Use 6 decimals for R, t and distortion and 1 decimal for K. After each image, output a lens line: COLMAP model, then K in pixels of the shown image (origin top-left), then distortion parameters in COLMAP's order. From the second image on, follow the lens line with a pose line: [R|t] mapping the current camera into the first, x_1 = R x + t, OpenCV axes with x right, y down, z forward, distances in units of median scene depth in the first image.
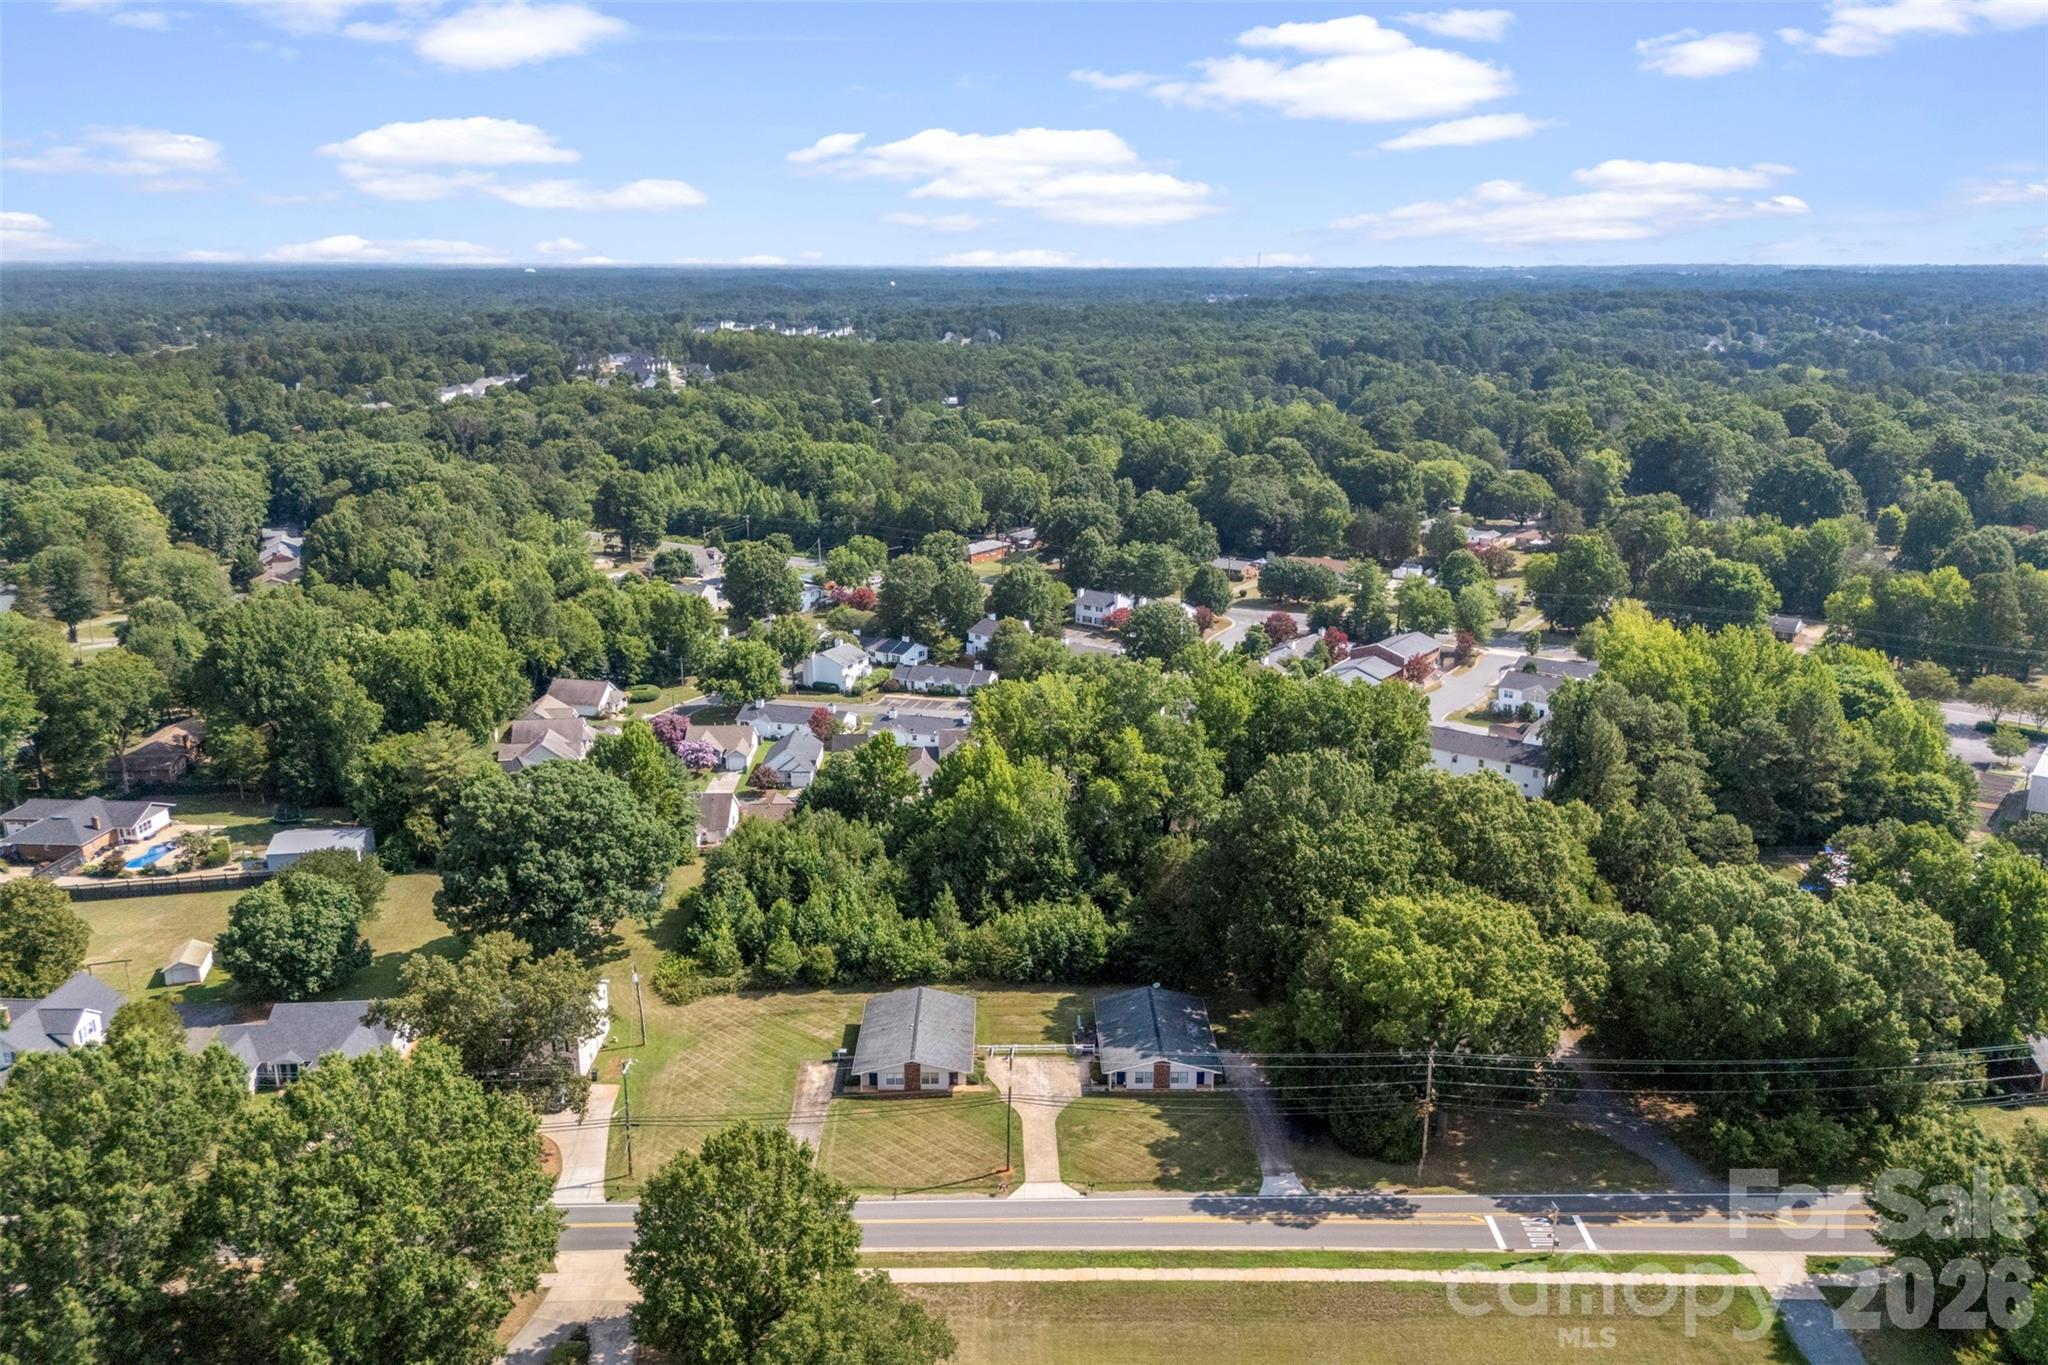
lens RADIAL K [[1493.0, 0, 989.9], [0, 1493.0, 662.7], [0, 0, 1]] dist [0.030119, -0.003605]
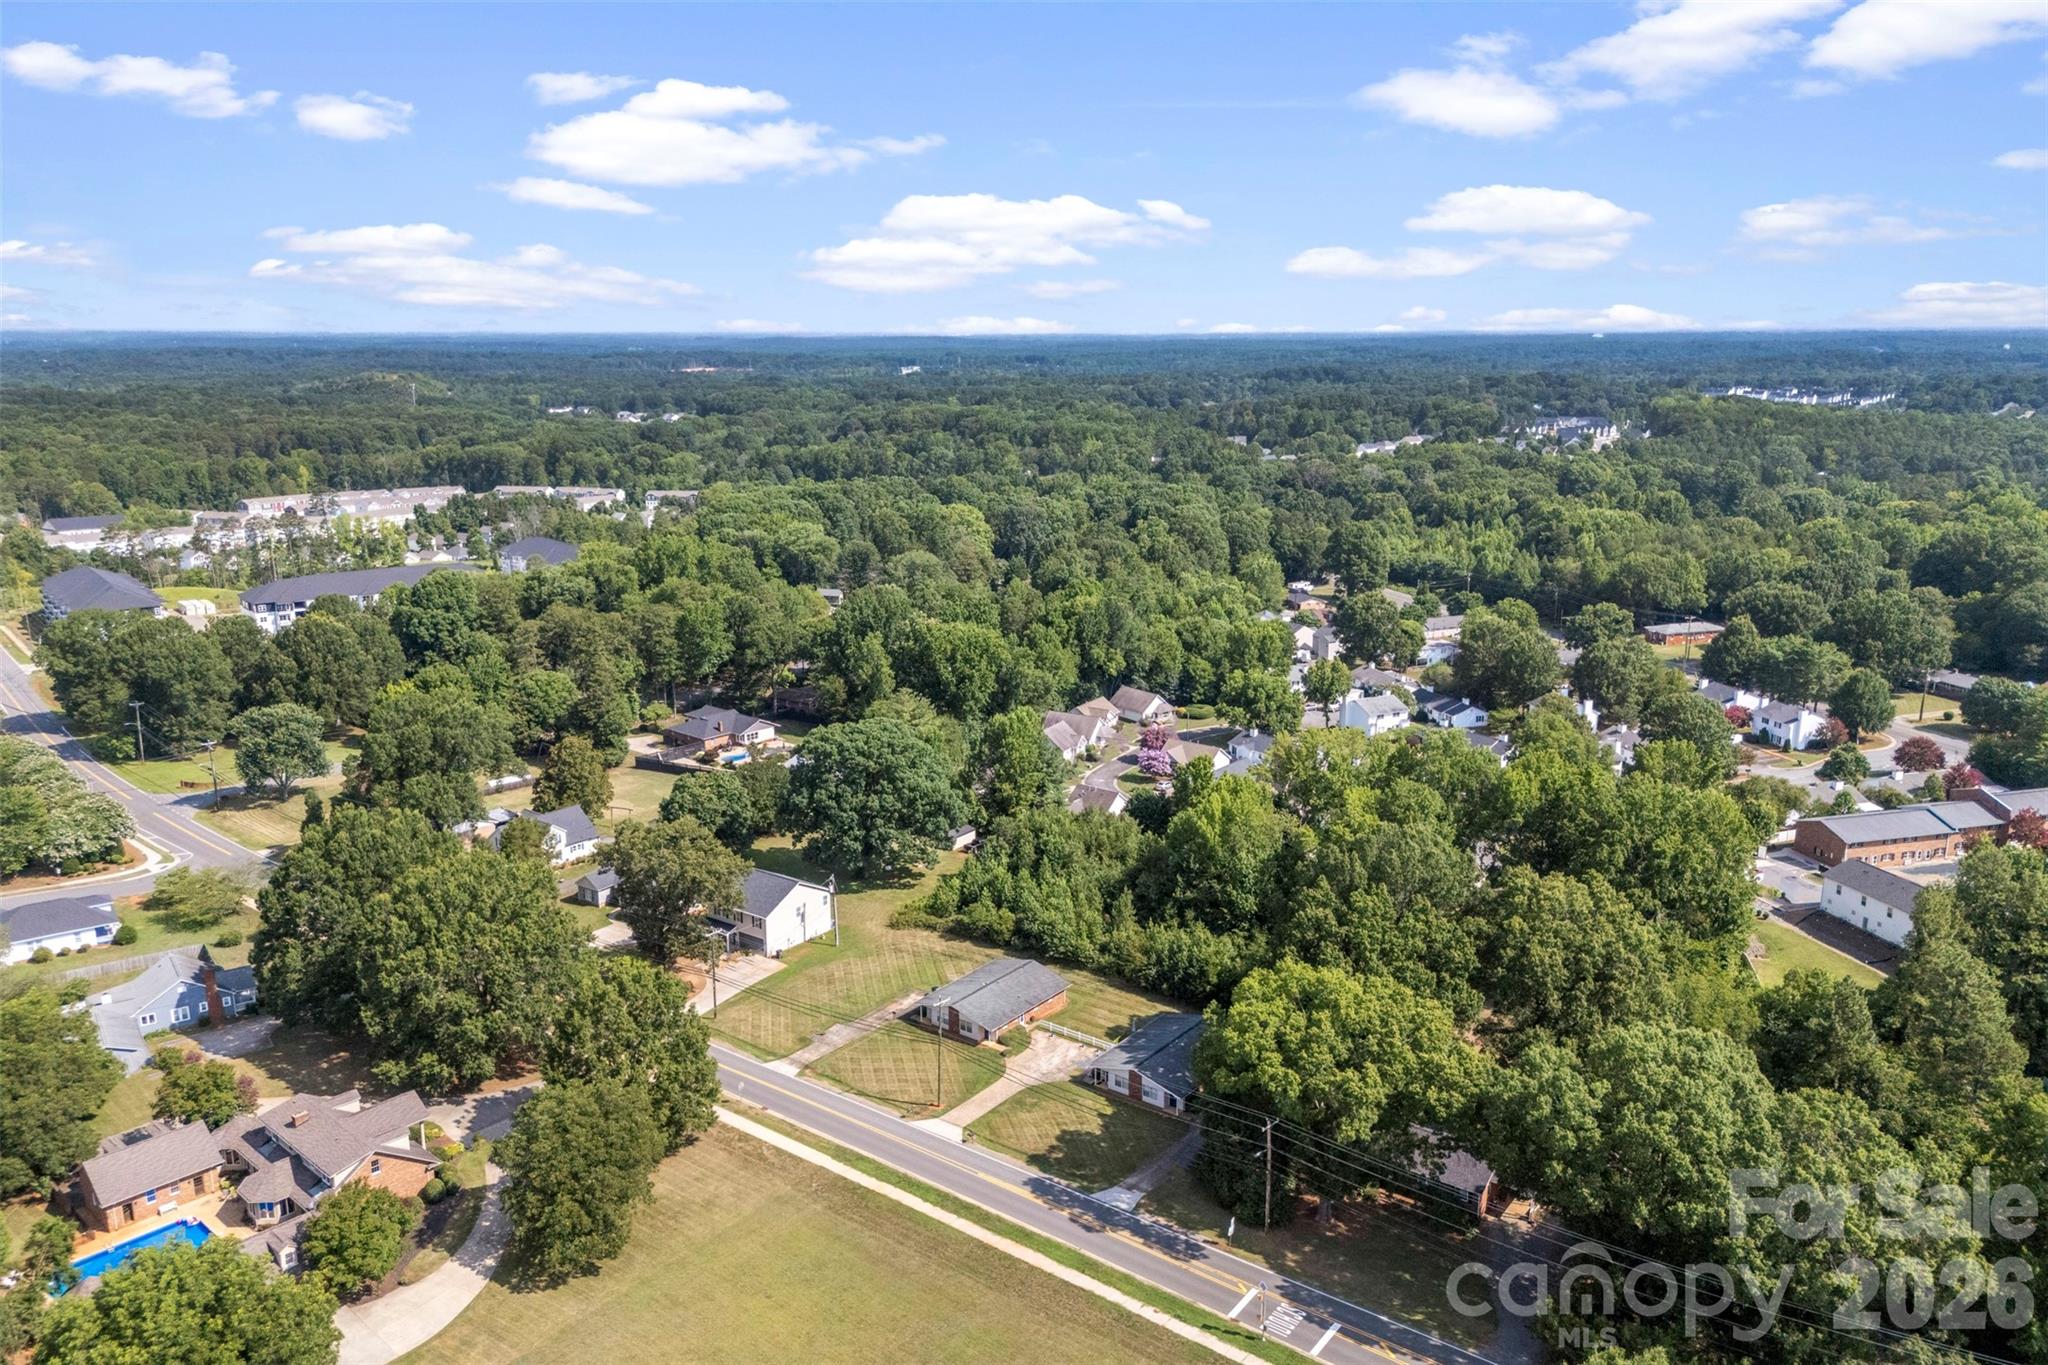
lens RADIAL K [[1463.2, 0, 1024.0], [0, 1463.2, 682.5], [0, 0, 1]] dist [0.029758, -0.002385]
pose [[0.792540, 0.139480, -0.593655, 0.624370], [-0.153697, 0.987752, 0.026886, -0.020303], [0.590134, 0.069935, 0.804271, 0.101223]]
